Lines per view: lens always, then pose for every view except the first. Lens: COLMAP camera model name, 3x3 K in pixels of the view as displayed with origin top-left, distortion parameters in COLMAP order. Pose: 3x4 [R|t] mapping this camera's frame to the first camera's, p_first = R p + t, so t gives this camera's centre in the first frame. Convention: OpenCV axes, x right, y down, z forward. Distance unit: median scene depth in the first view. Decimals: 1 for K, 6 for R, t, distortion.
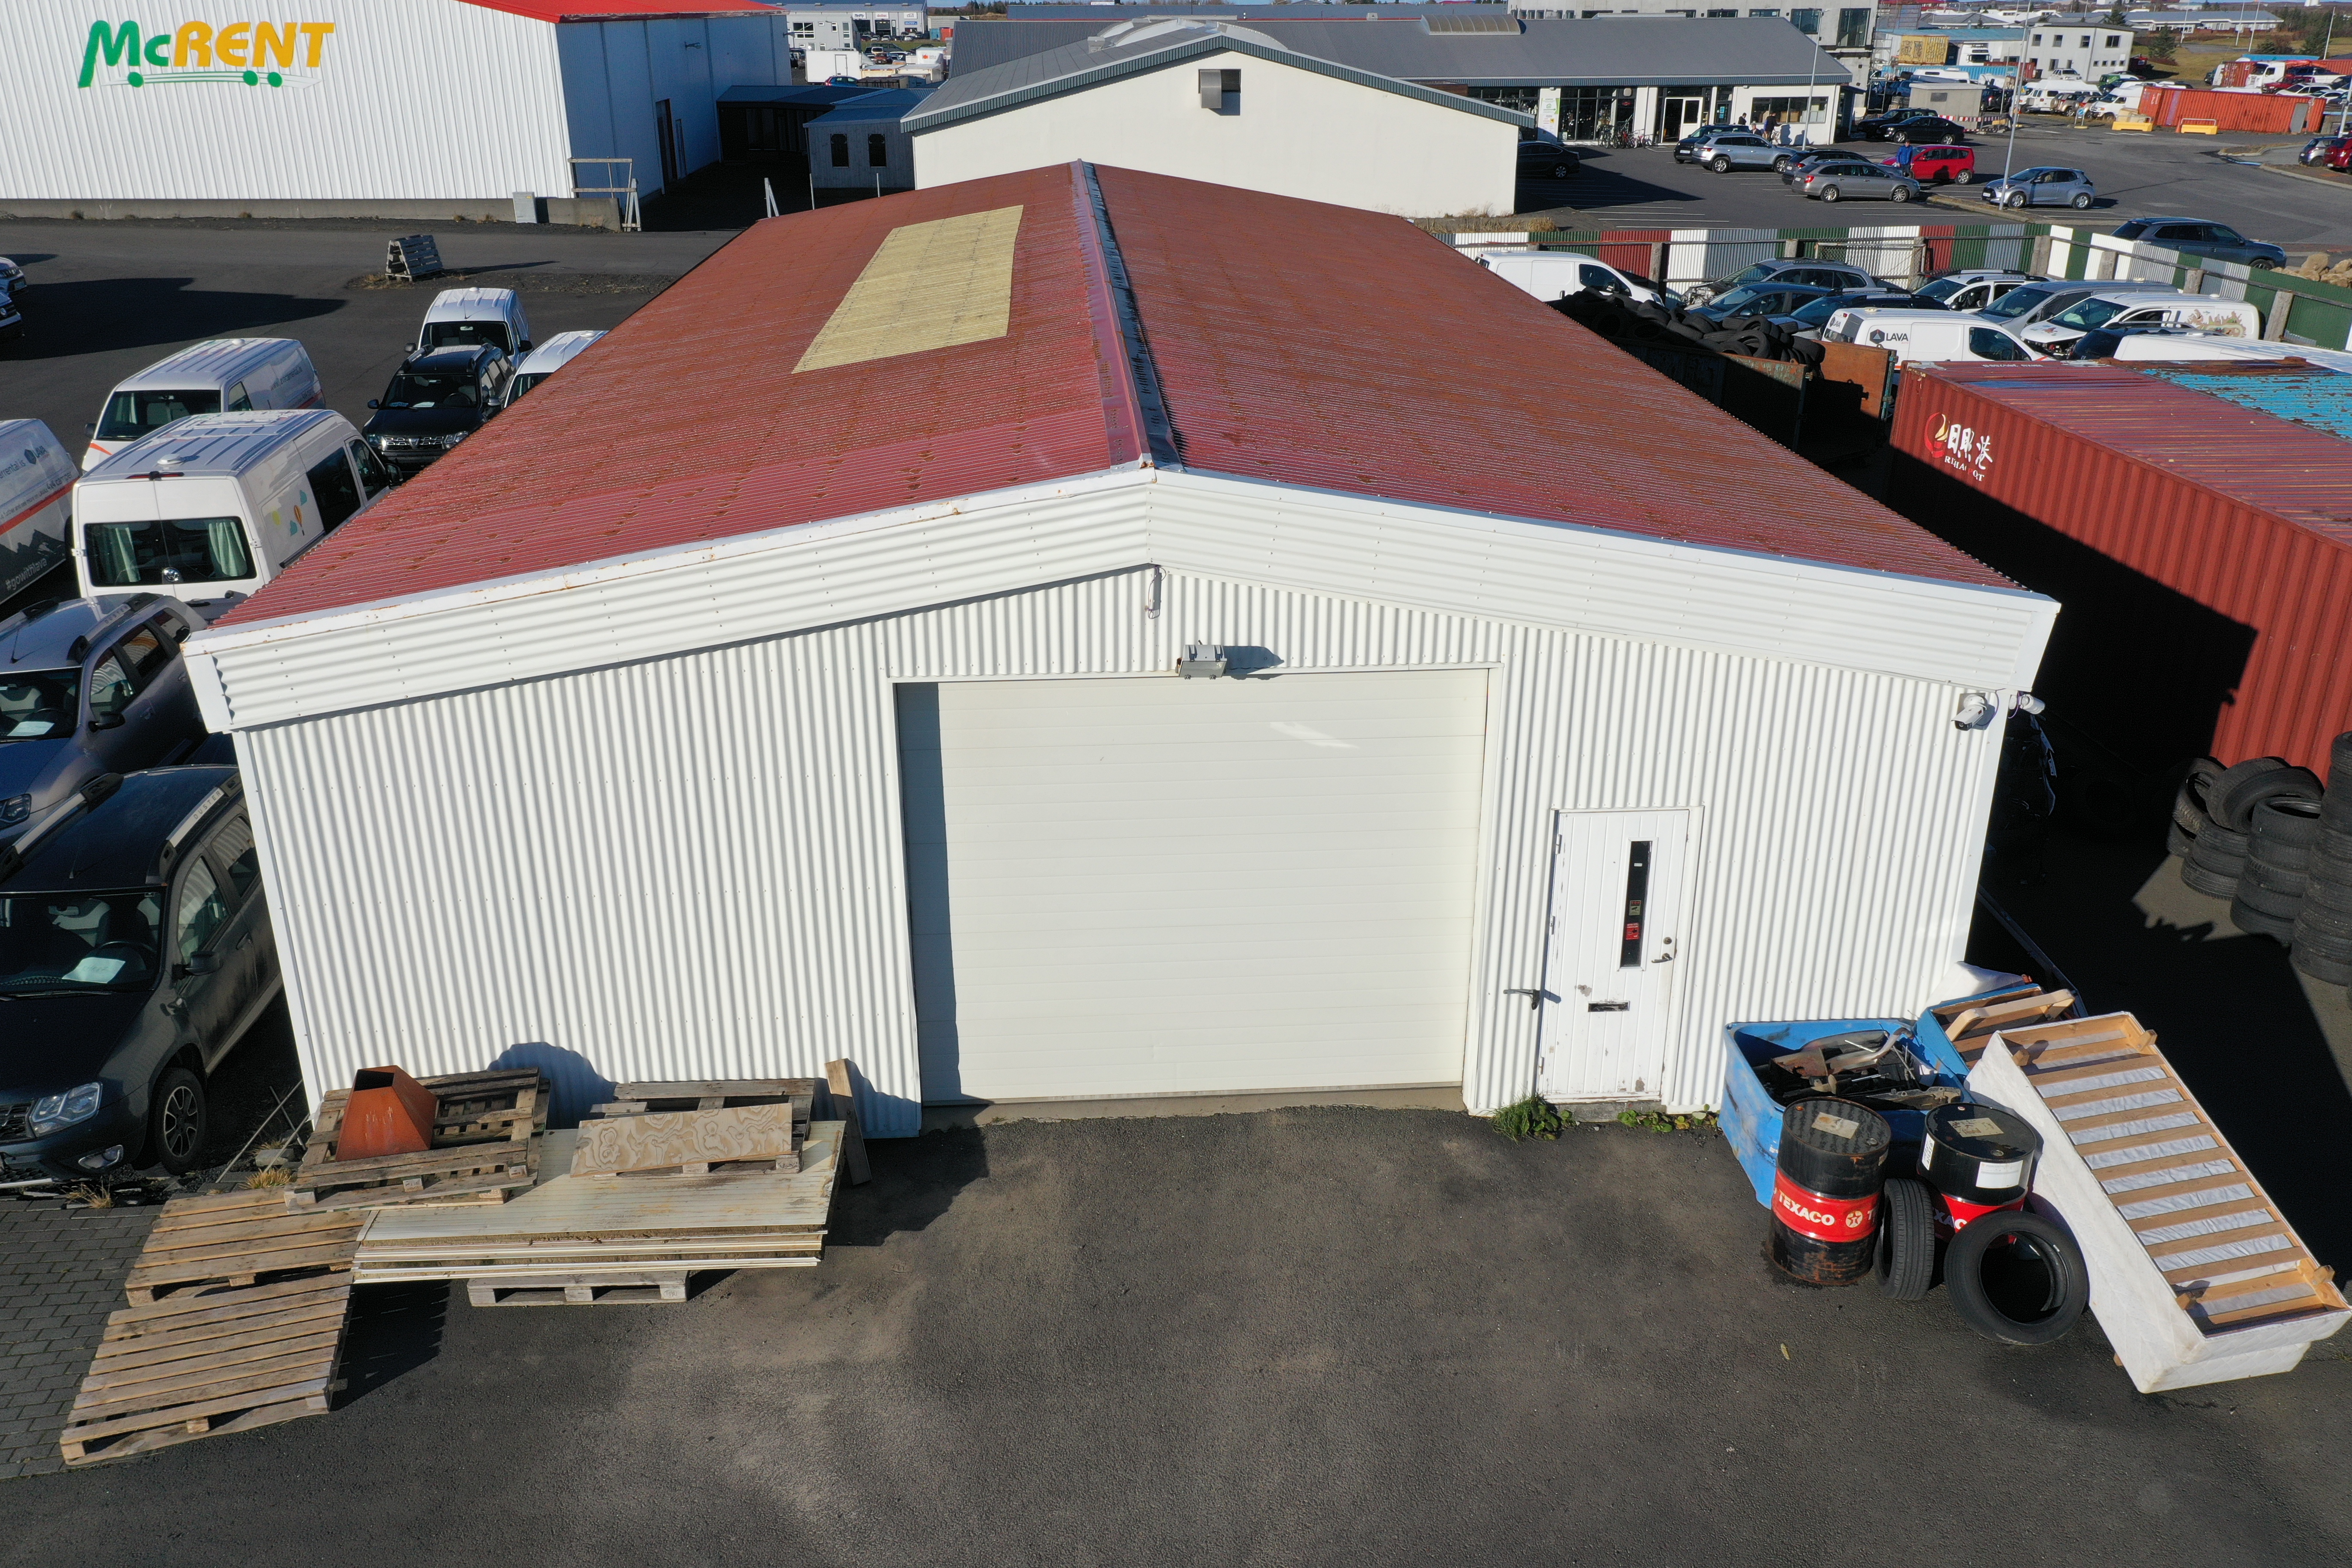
lens RADIAL K [[1869.2, 0, 1177.5], [0, 1869.2, 781.1], [0, 0, 1]] dist [0.018031, 0.007193]
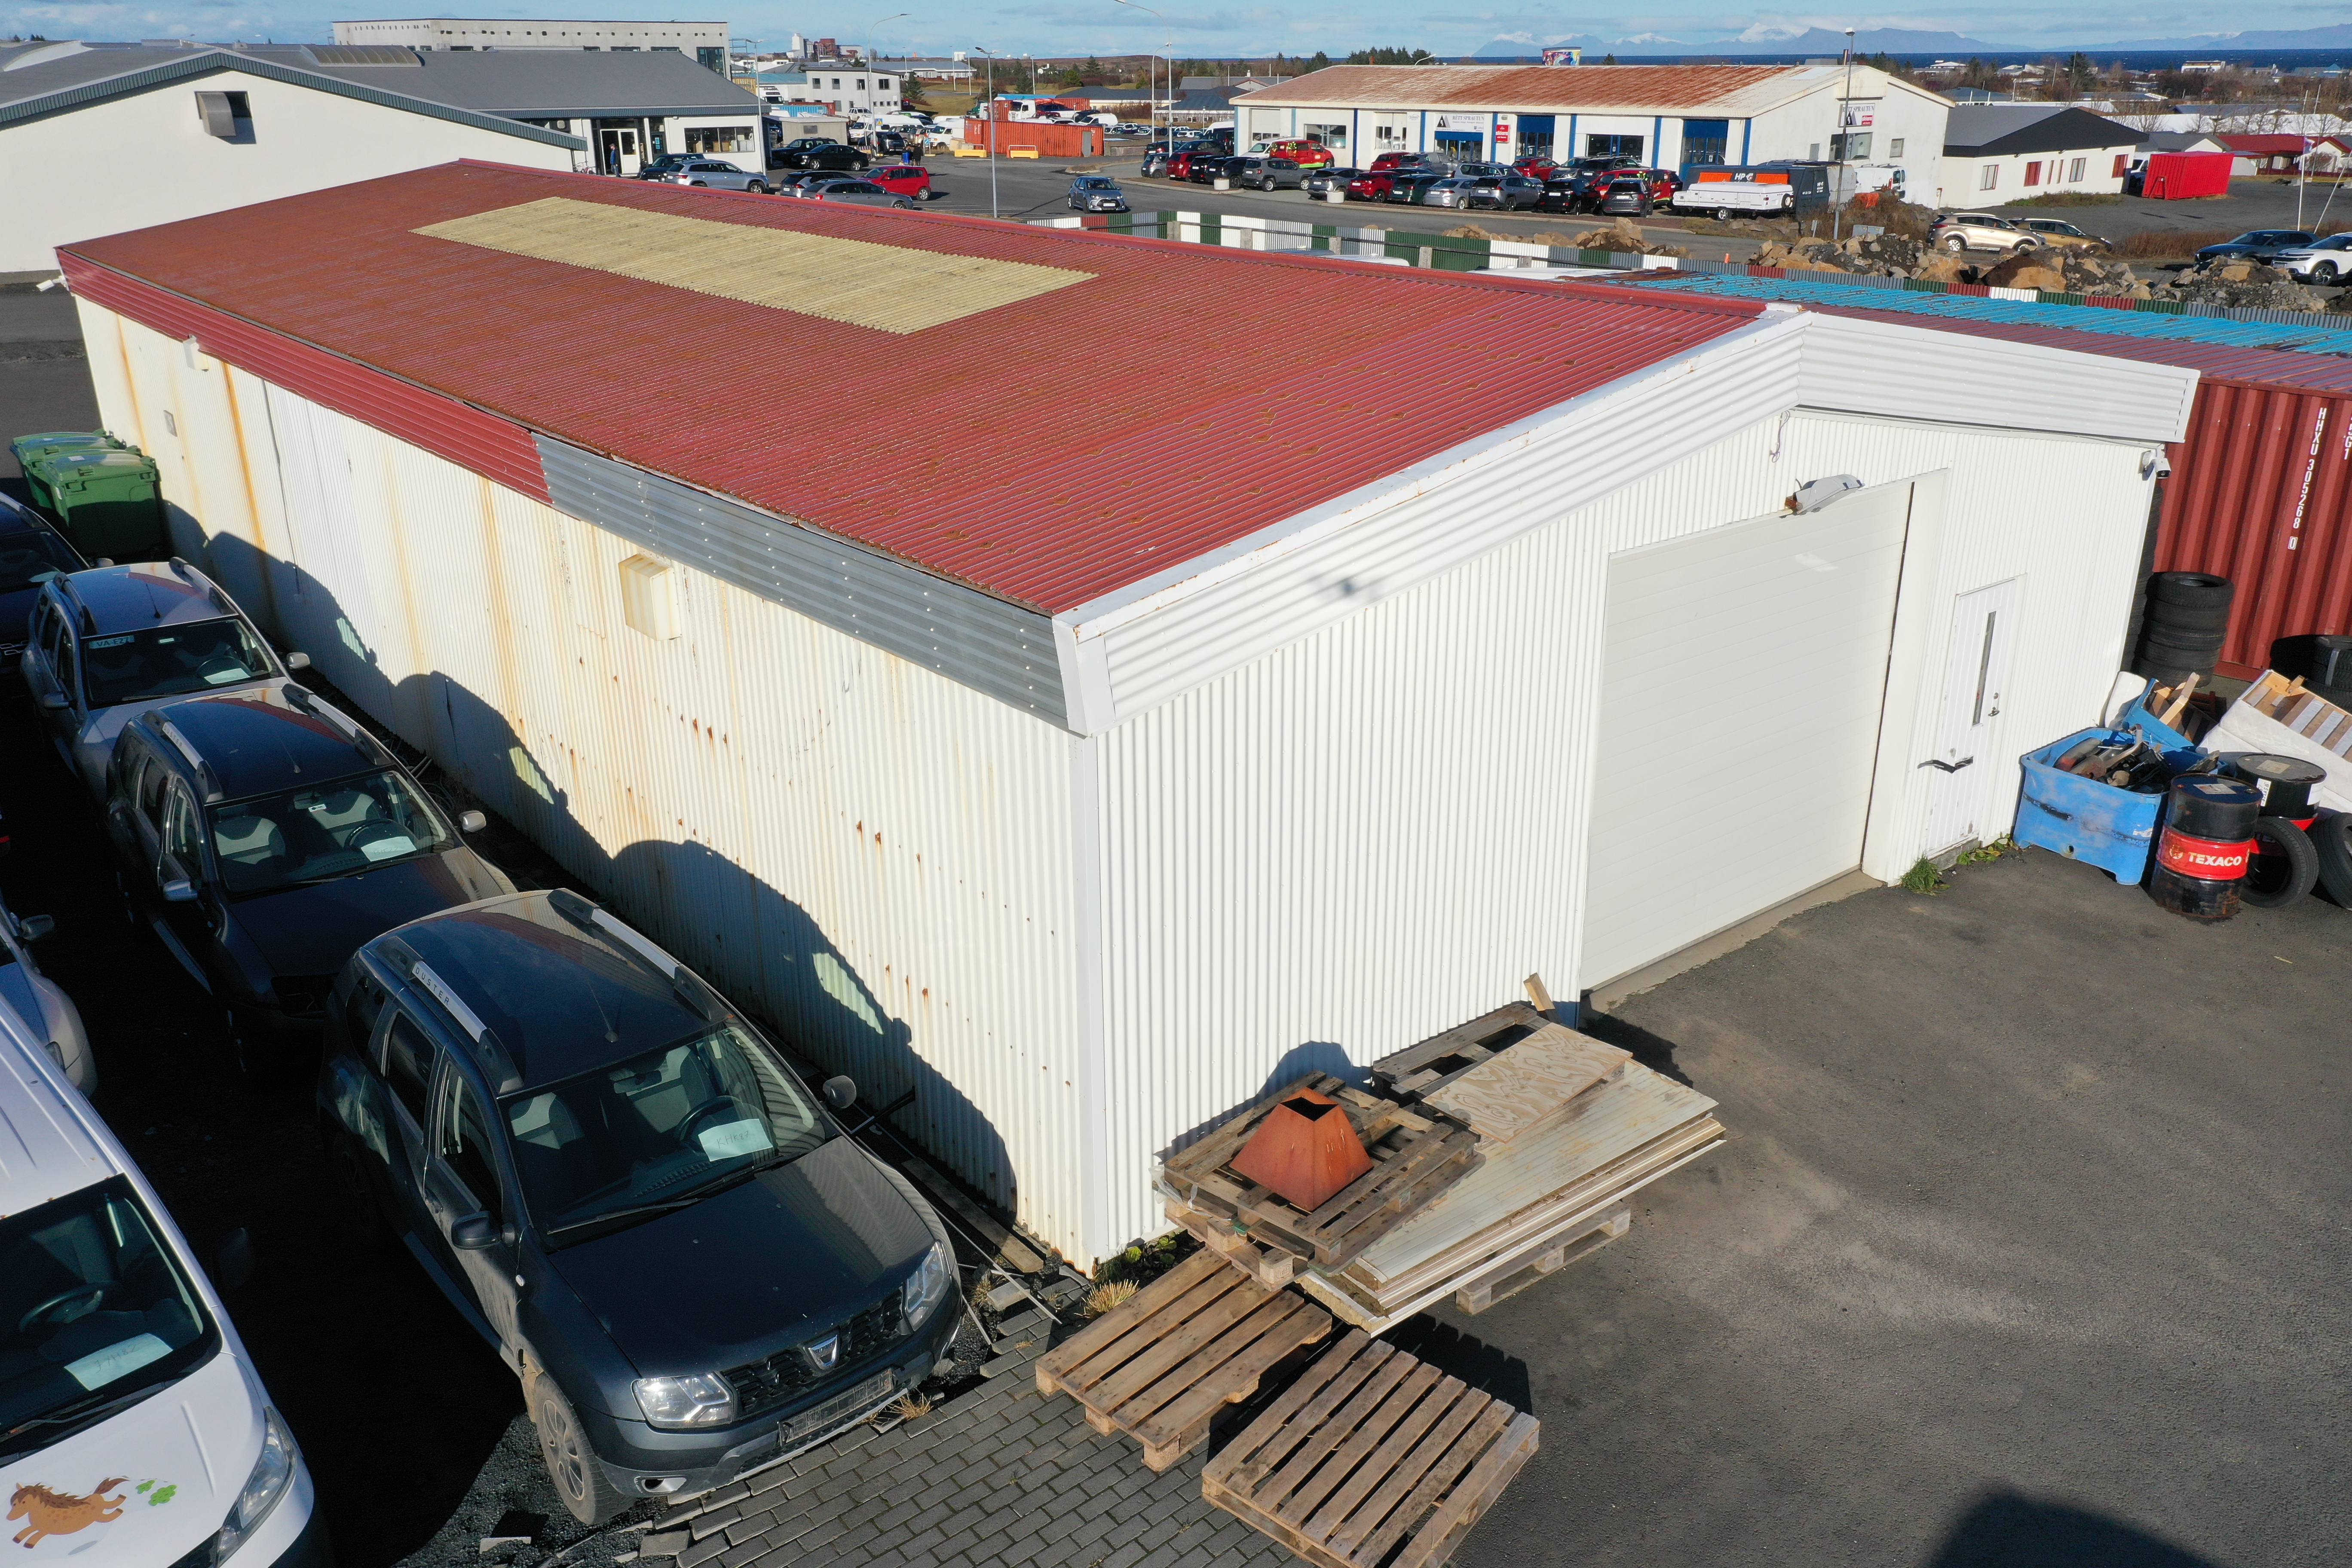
lens RADIAL K [[1869.2, 0, 1182.0], [0, 1869.2, 780.6], [0, 0, 1]] dist [0.018031, 0.007193]
pose [[0.812204, -0.211941, 0.543513, -0.175011], [0.225071, 0.973383, 0.043229, -0.006425], [-0.538208, 0.087218, 0.838287, 0.060466]]
